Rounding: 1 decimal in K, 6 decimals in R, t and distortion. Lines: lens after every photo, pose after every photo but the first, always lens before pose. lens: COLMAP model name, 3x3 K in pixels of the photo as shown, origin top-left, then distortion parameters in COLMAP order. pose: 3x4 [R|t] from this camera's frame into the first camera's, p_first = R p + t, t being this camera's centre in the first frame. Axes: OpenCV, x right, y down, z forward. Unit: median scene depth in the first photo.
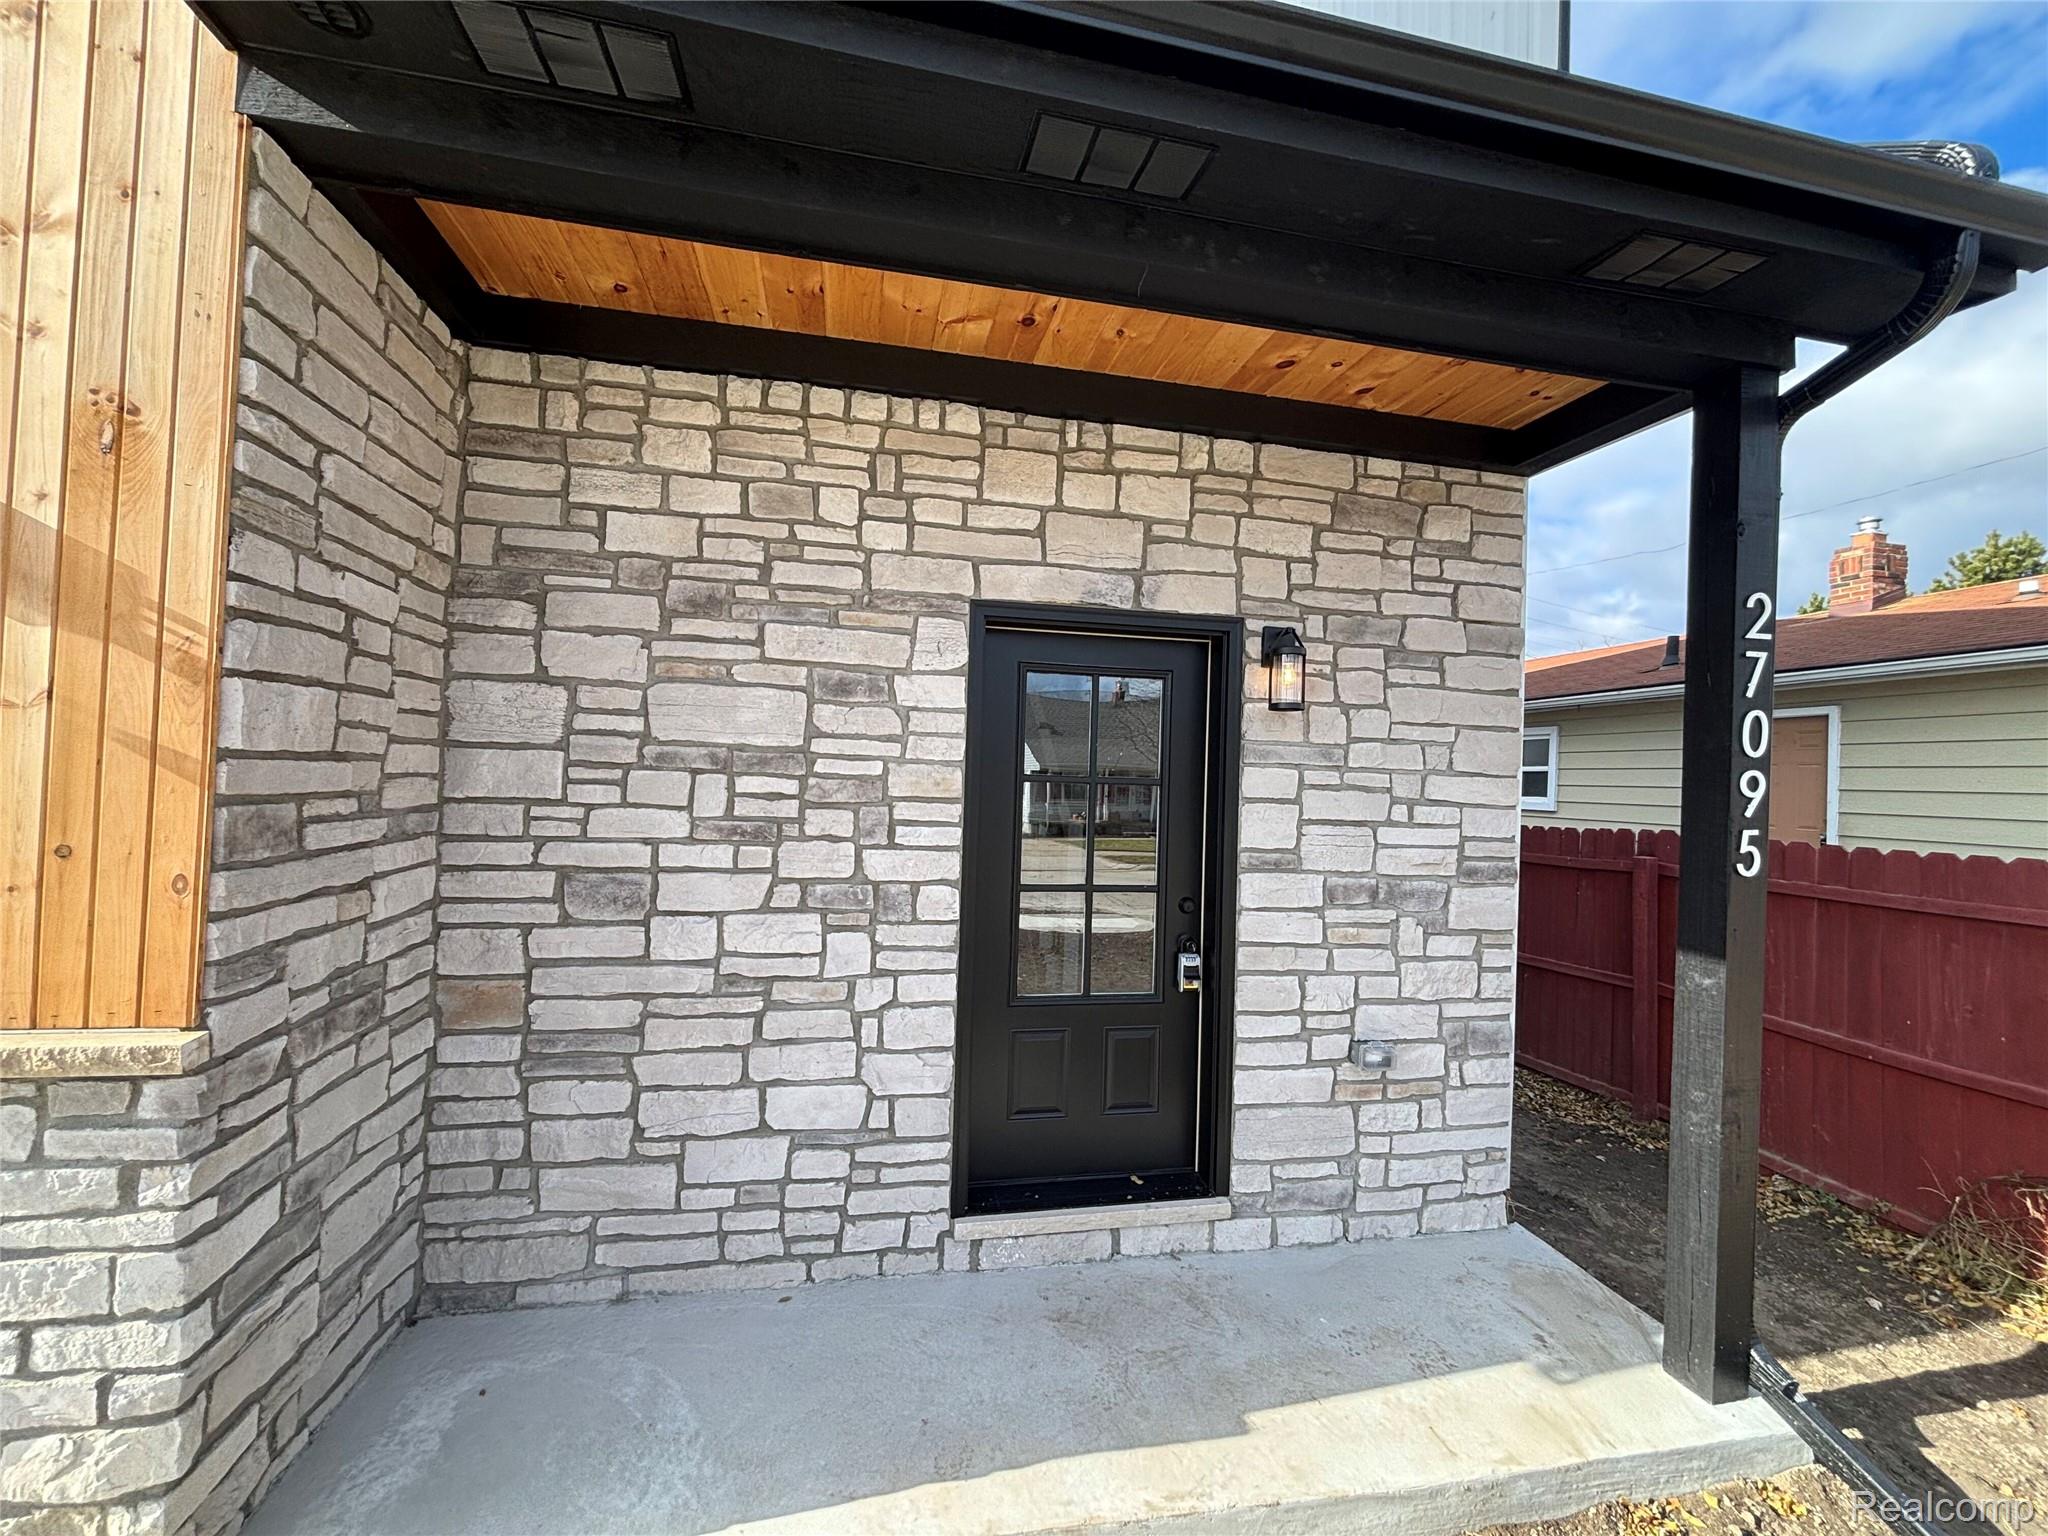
lens RADIAL K [[824.8, 0, 1006.7], [0, 824.8, 777.1], [0, 0, 1]] dist [0.001392, -0.000524]
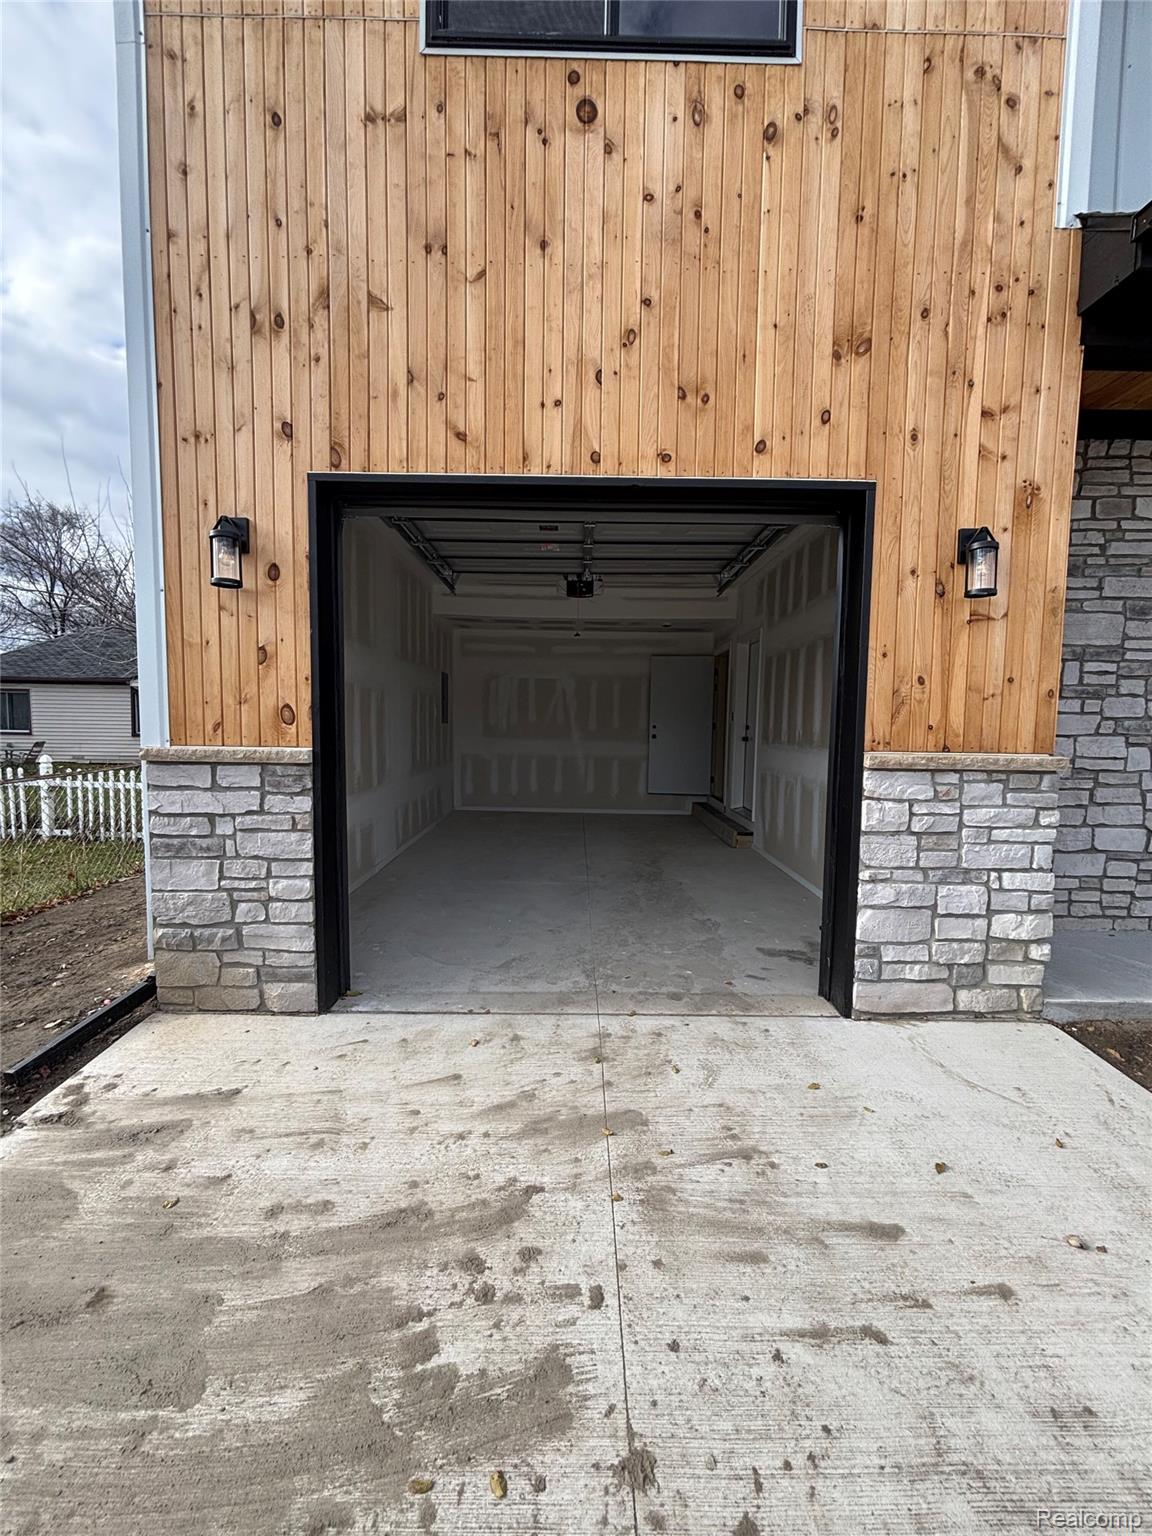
lens RADIAL K [[618.6, 0, 571.1], [0, 618.6, 772.7], [0, 0, 1]] dist [0.001392, -0.000524]
pose [[0.980497, -0.011563, -0.196195, -1.175124], [0.027739, 0.996417, 0.079899, 0.101954], [0.194568, -0.083783, 0.977304, -0.604193]]
